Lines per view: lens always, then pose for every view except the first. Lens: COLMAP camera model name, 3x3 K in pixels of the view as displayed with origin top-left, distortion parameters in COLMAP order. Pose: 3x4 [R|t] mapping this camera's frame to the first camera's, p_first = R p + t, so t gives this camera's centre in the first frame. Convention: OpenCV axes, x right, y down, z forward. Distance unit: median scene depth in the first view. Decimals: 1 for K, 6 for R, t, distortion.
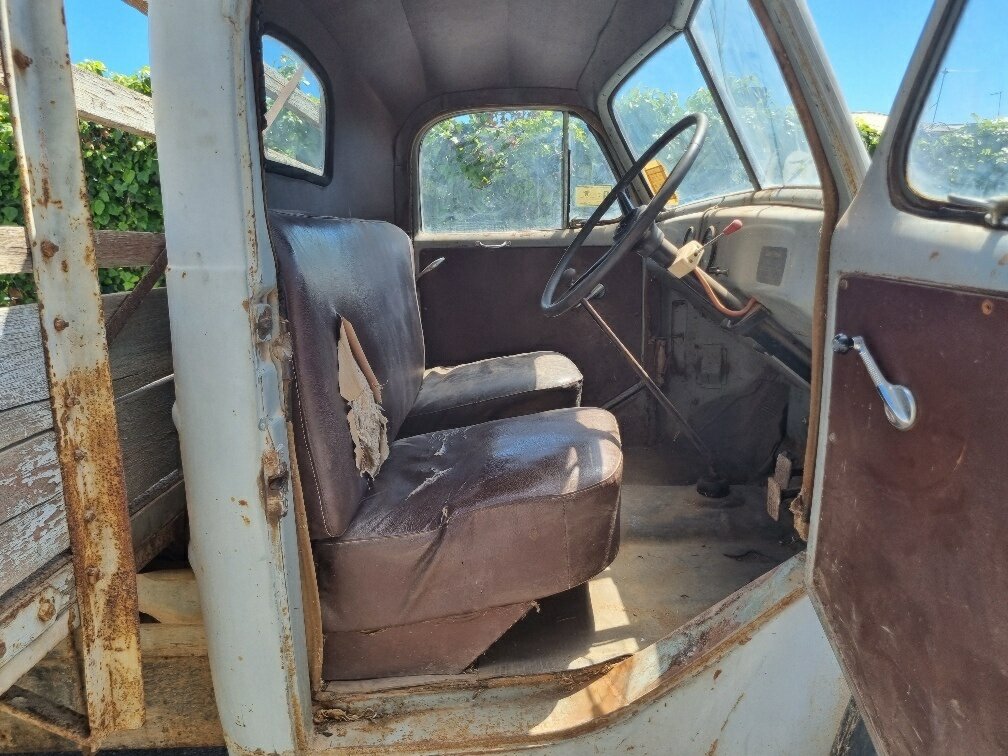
lens RADIAL K [[759.4, 0, 511.0], [0, 759.4, 378.3], [0, 0, 1]] dist [0.040151, -0.027739]
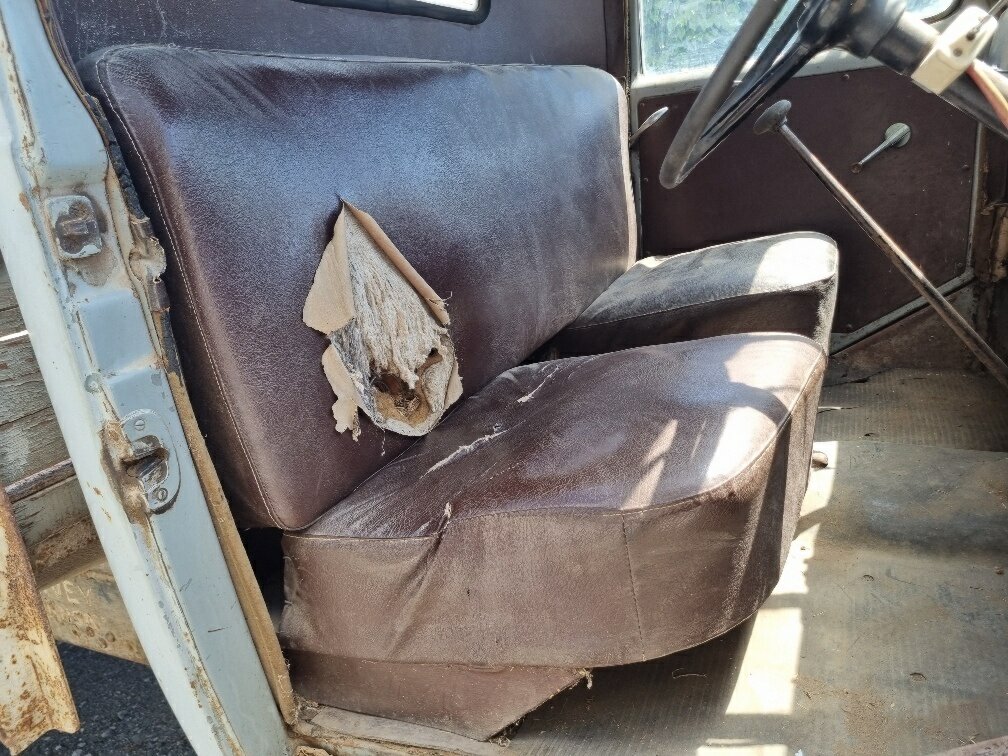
lens RADIAL K [[759.4, 0, 502.4], [0, 759.4, 373.1], [0, 0, 1]] dist [0.040151, -0.027739]
pose [[0.894362, 0.056272, -0.443791, 0.161408], [0.013851, 0.988098, 0.153202, -0.025545], [0.447130, -0.143165, 0.882938, 0.325465]]
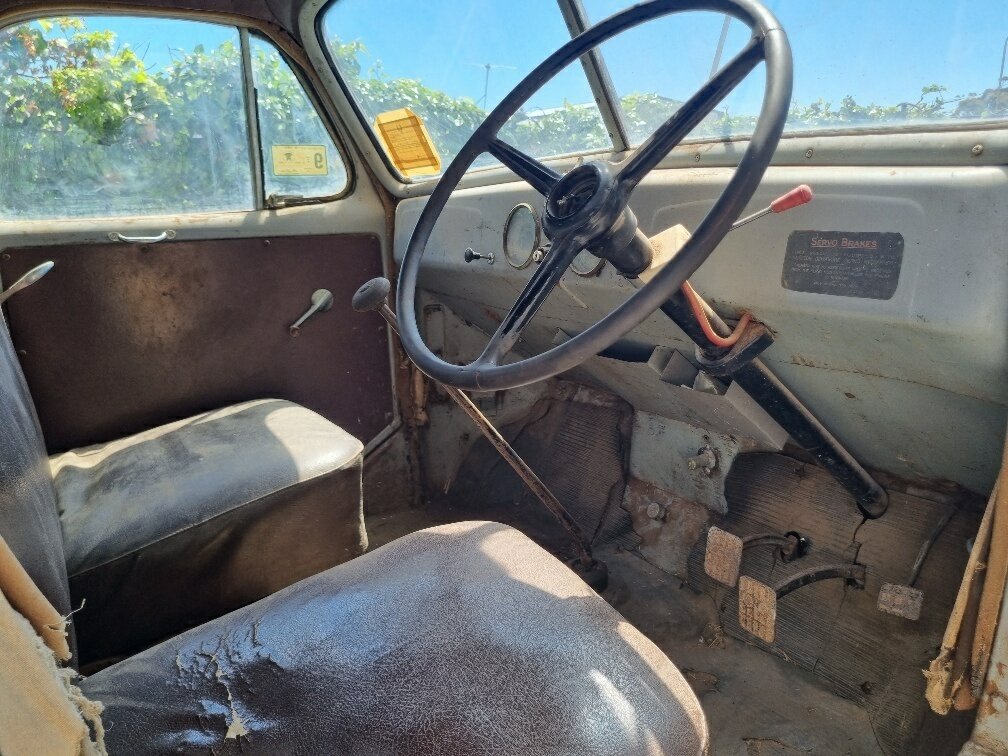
lens RADIAL K [[759.4, 0, 508.9], [0, 759.4, 369.4], [0, 0, 1]] dist [0.040151, -0.027739]
pose [[0.856705, -0.118501, 0.502010, -0.132819], [0.113373, 0.992712, 0.040855, -0.088151], [-0.503193, 0.021913, 0.863896, 0.460108]]
